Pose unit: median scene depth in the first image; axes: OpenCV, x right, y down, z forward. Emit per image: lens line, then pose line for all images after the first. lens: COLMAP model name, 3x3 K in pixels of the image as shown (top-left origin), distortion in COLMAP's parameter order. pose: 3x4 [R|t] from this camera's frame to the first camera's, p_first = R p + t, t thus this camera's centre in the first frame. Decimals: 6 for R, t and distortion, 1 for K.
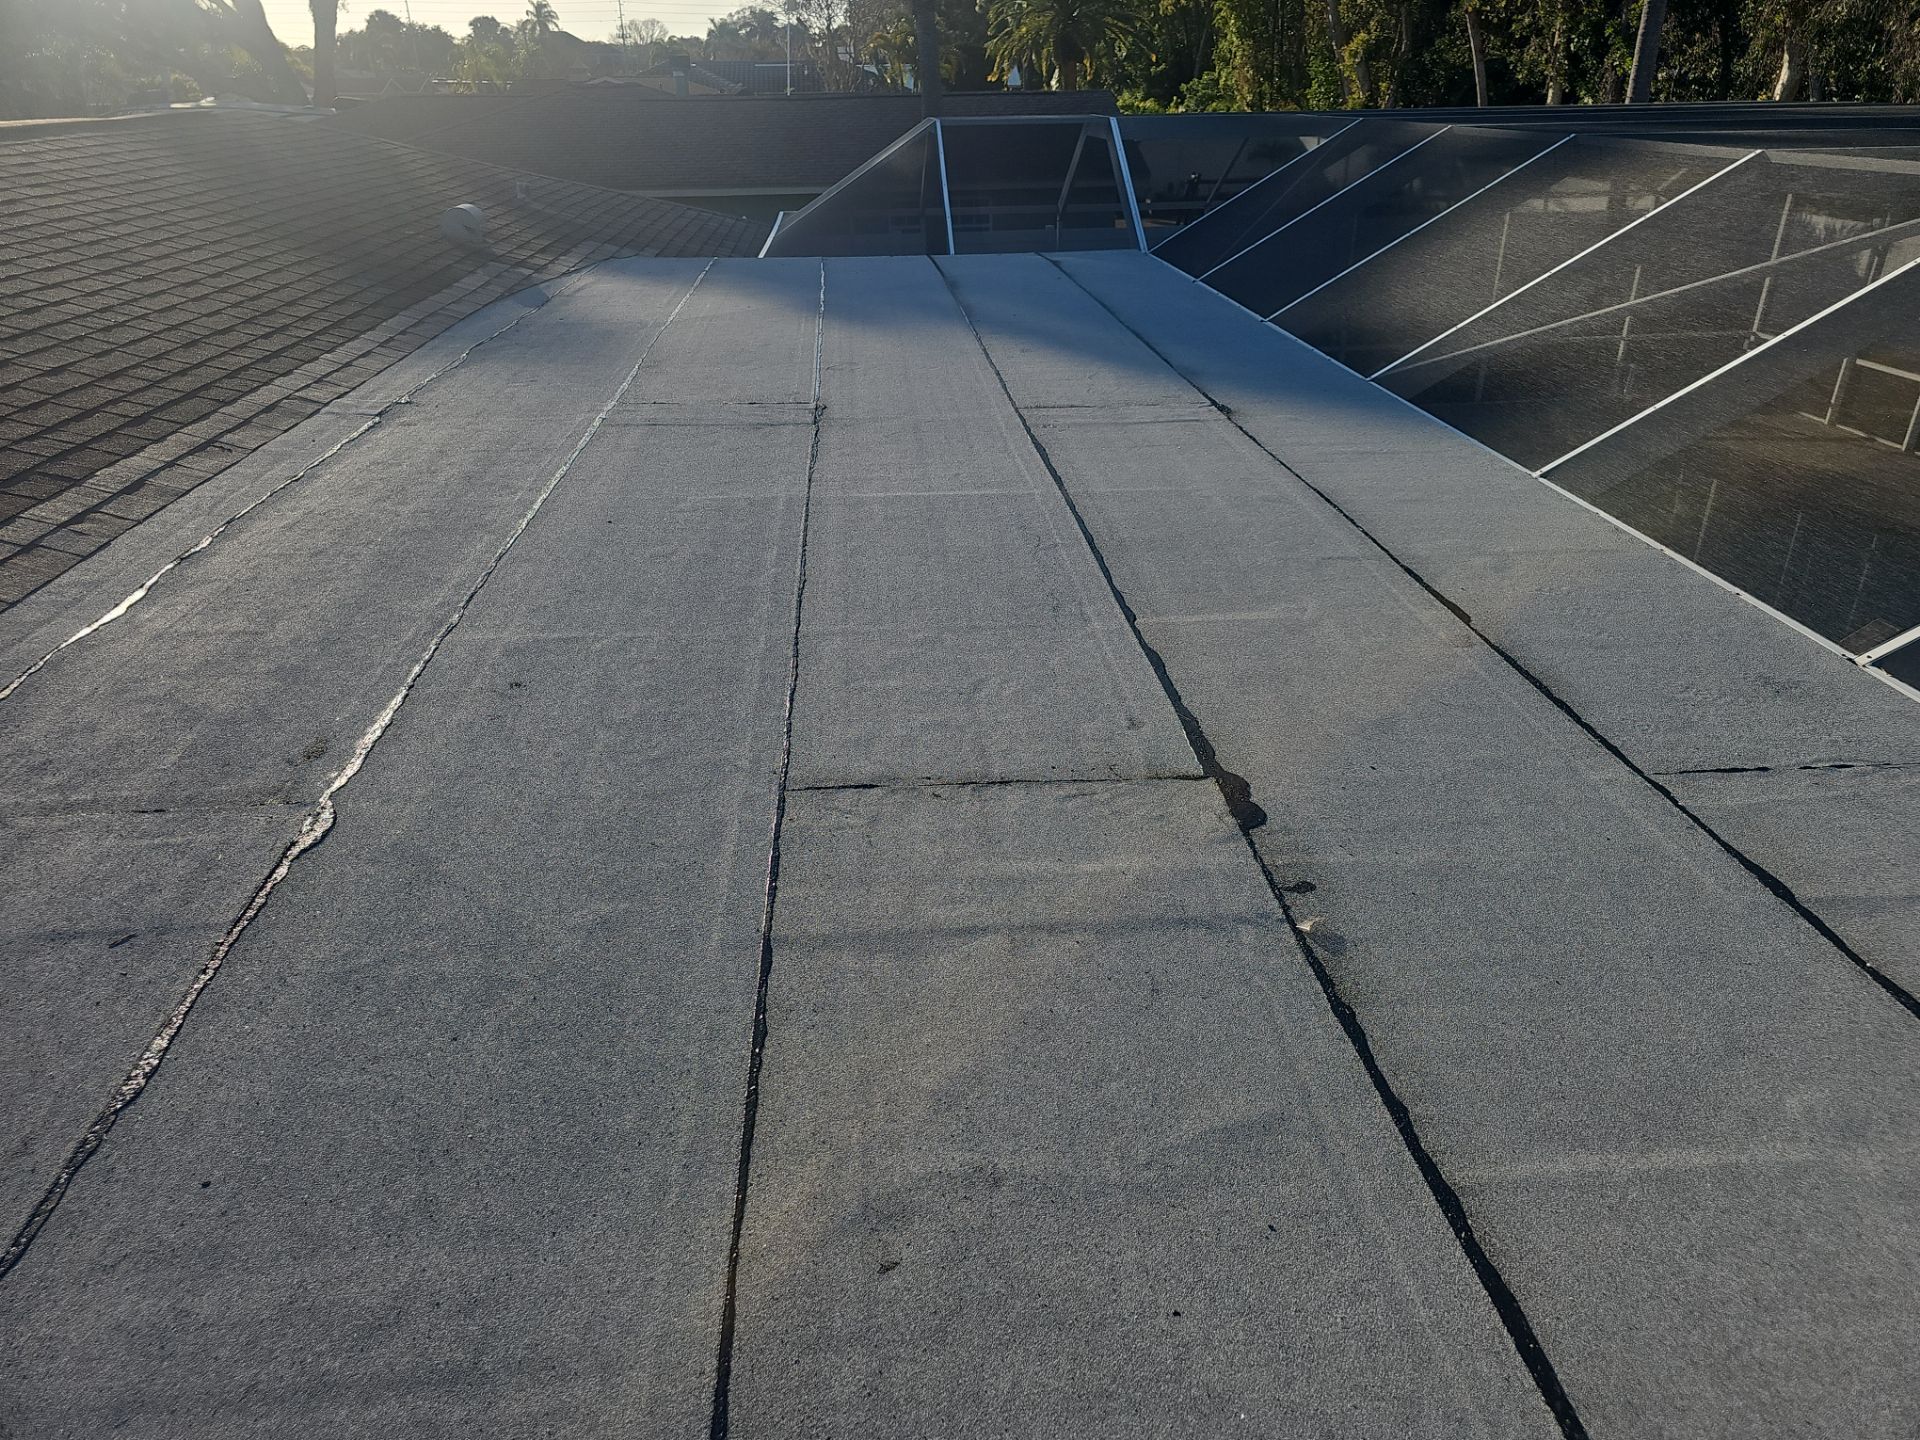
lens RADIAL K [[1311.7, 0, 969.3], [0, 1311.7, 714.0], [0, 0, 1]] dist [0.037727, -0.035649]
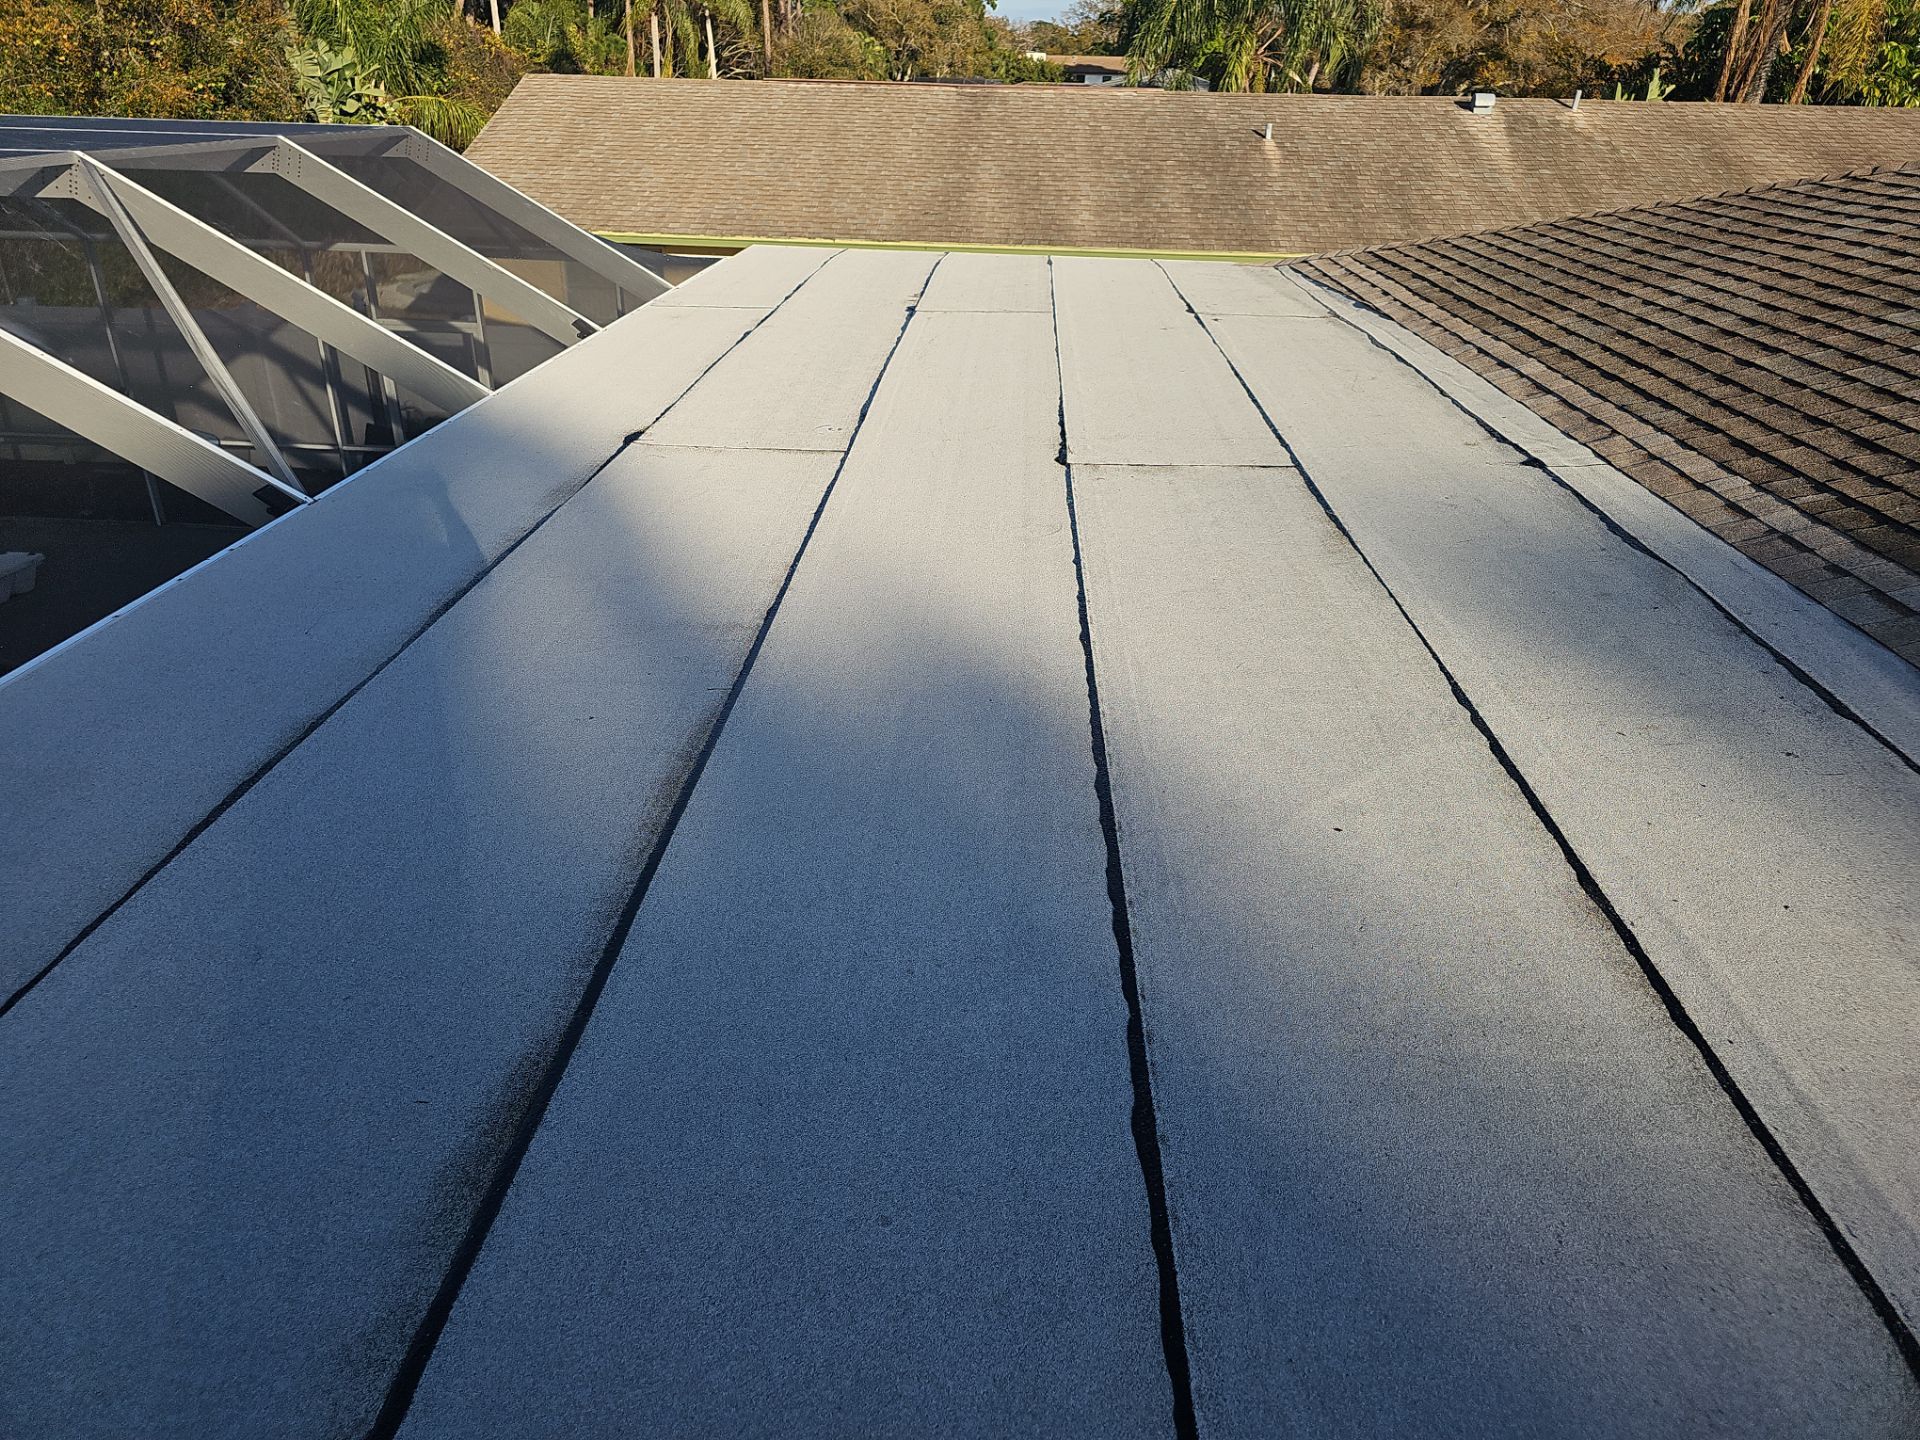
lens RADIAL K [[1311.7, 0, 969.3], [0, 1311.7, 714.0], [0, 0, 1]] dist [0.037727, -0.035649]
pose [[-0.990442, -0.067830, 0.120100, -0.180968], [0.051433, 0.626302, 0.777882, -0.880551], [-0.127982, 0.776624, -0.616827, 1.809722]]
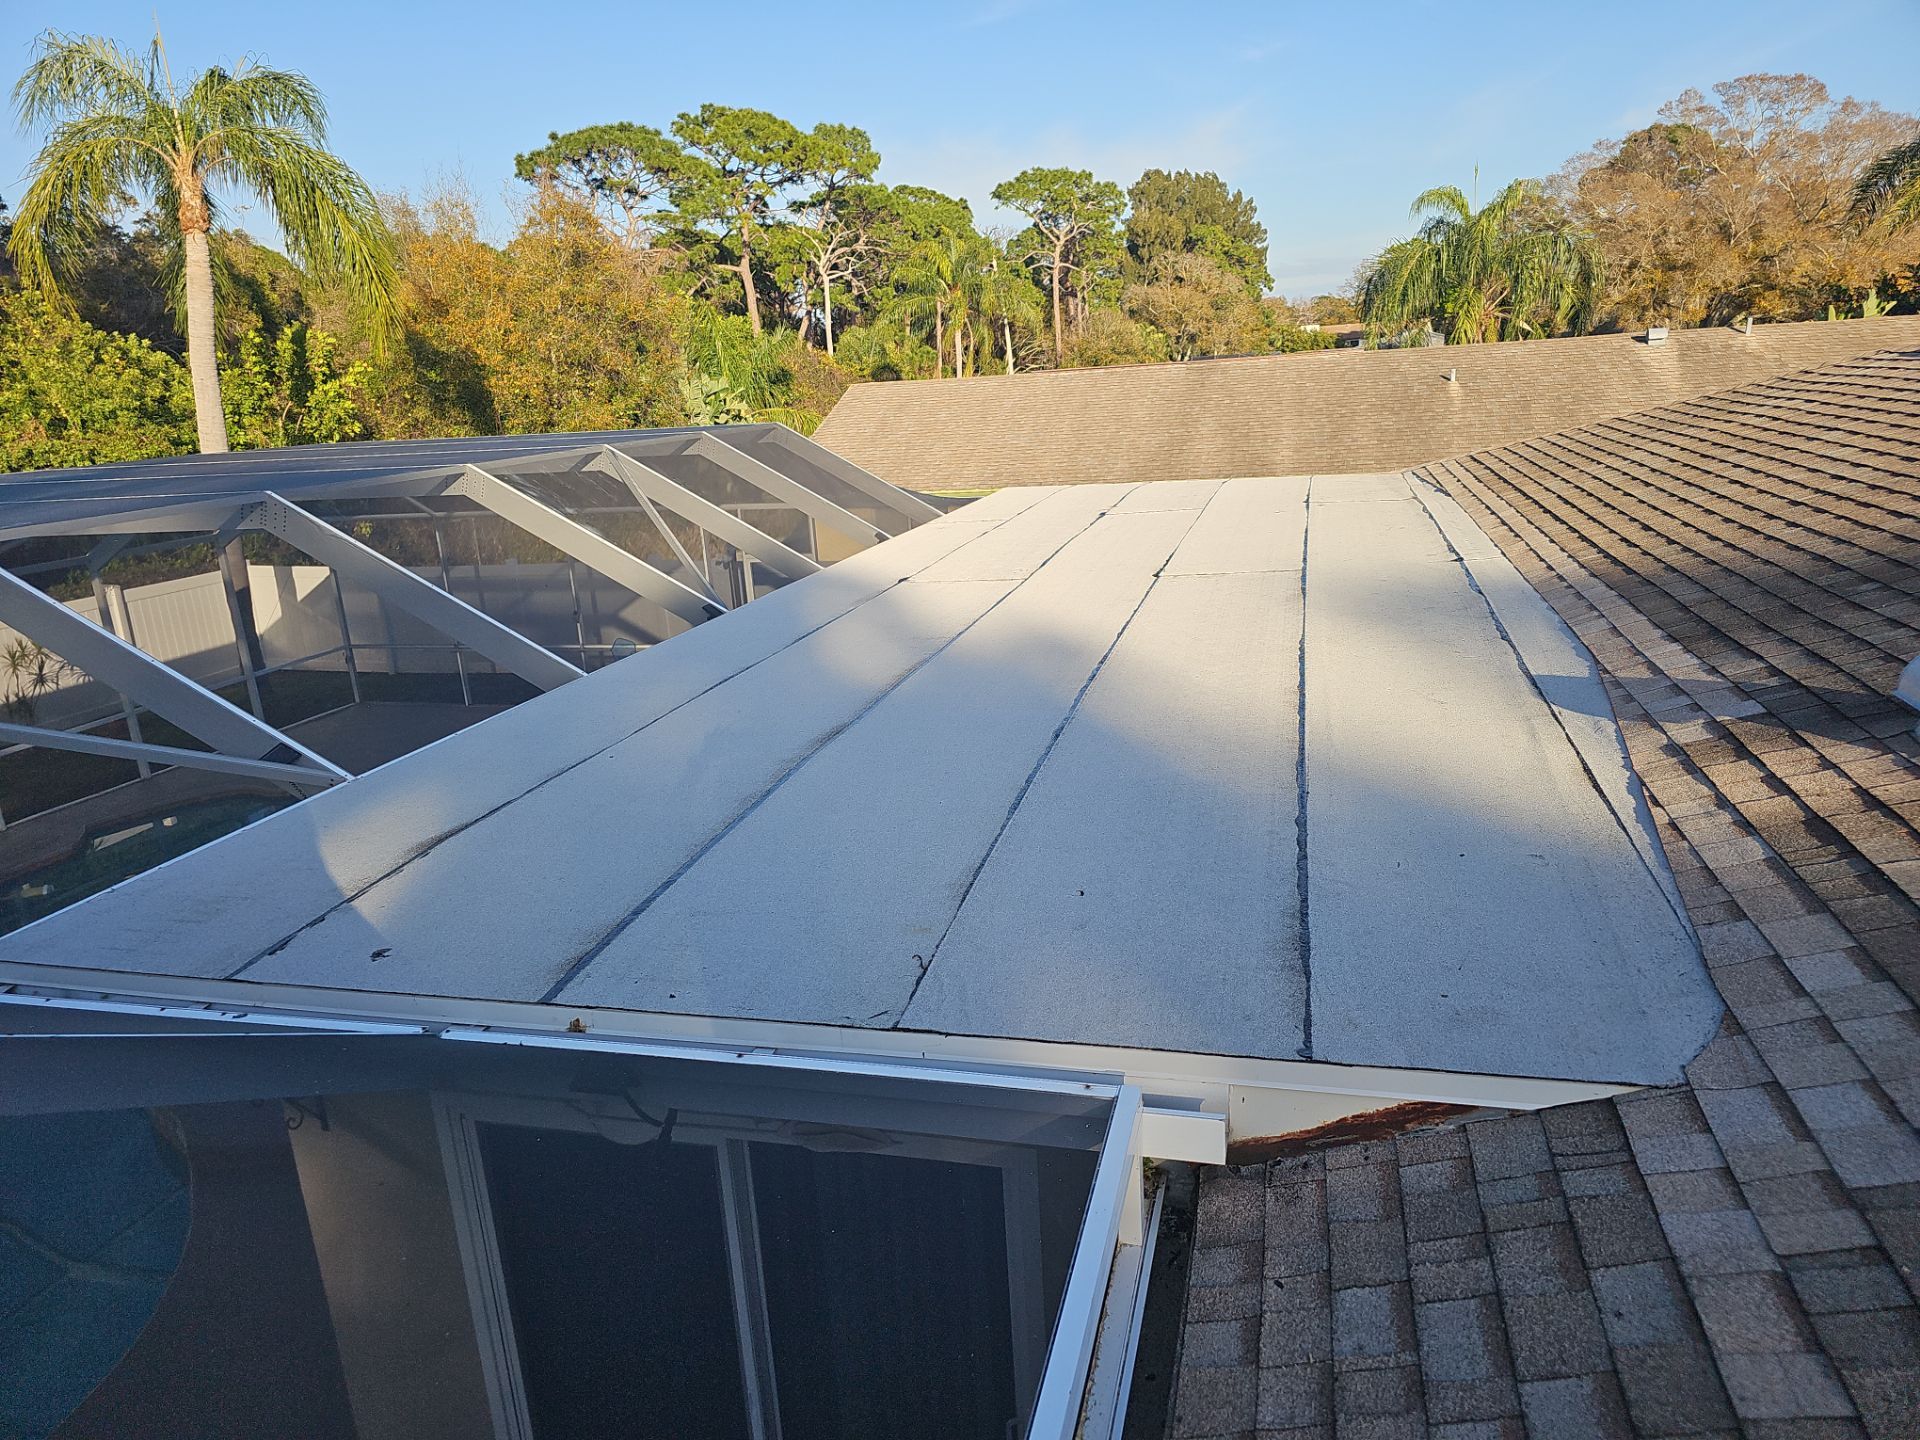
lens RADIAL K [[1311.7, 0, 969.3], [0, 1311.7, 714.0], [0, 0, 1]] dist [0.037727, -0.035649]
pose [[-0.938428, -0.016671, 0.345071, -0.451504], [0.213208, 0.757984, 0.616443, -1.128006], [-0.271836, 0.652060, -0.707760, 2.333316]]
